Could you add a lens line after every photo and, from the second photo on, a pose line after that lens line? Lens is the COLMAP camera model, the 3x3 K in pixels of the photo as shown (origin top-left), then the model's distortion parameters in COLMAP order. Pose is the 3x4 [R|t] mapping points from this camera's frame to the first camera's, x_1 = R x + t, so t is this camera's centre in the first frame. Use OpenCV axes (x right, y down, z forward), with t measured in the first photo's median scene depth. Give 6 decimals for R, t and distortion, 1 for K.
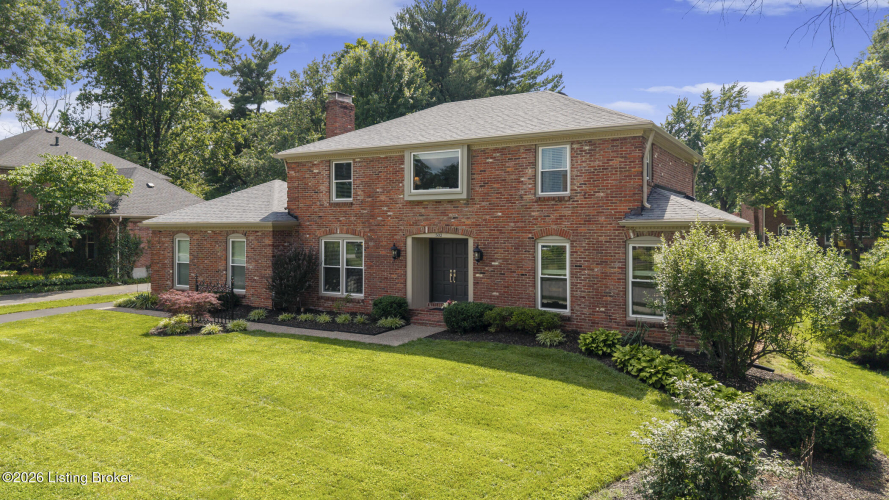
lens RADIAL K [[598.0, 0, 442.2], [0, 598.0, 245.6], [0, 0, 1]] dist [0.067665, -0.100999]
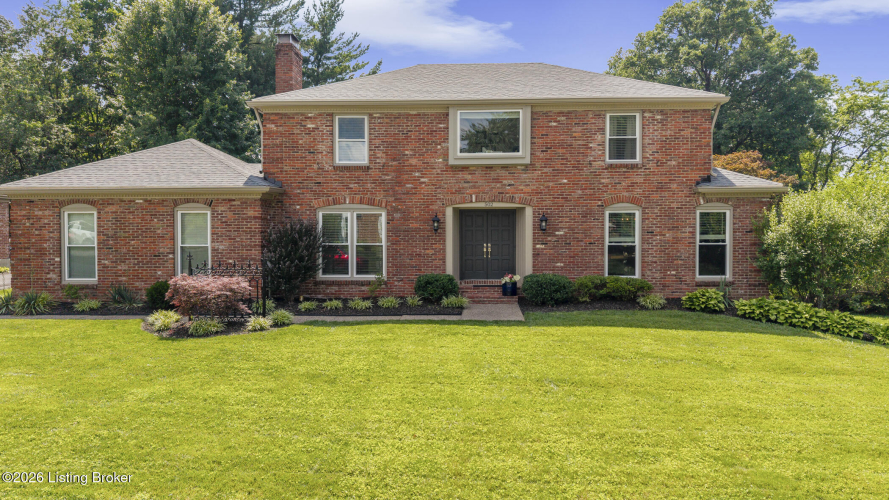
lens RADIAL K [[604.8, 0, 444.9], [0, 604.8, 253.9], [0, 0, 1]] dist [0.044656, -0.054013]
pose [[0.876123, -0.021537, 0.481607, -0.461361], [0.016987, 0.999760, 0.013806, 0.040192], [-0.481789, -0.003915, 0.876279, 0.205432]]
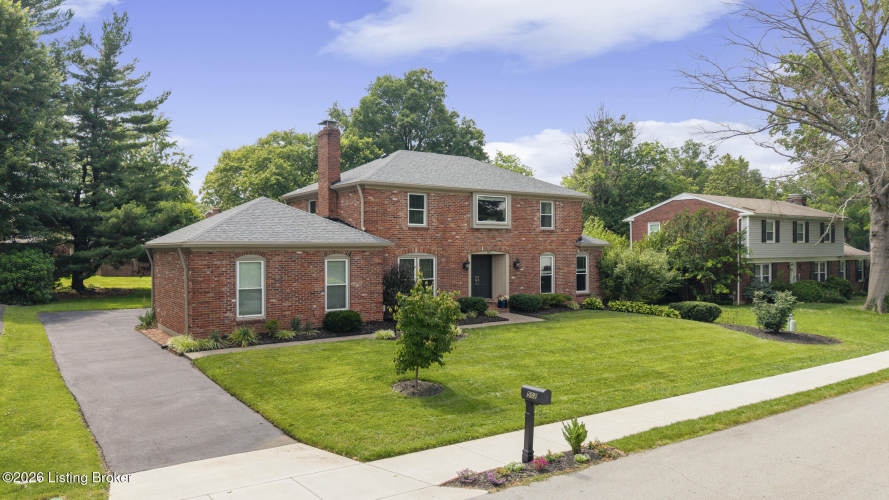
lens RADIAL K [[598.0, 0, 442.2], [0, 598.0, 245.6], [0, 0, 1]] dist [0.067665, -0.100999]
pose [[0.404799, -0.000136, 0.914406, -1.272398], [0.027297, 0.999556, -0.011936, -0.017827], [-0.913998, 0.029792, 0.404623, 0.460402]]
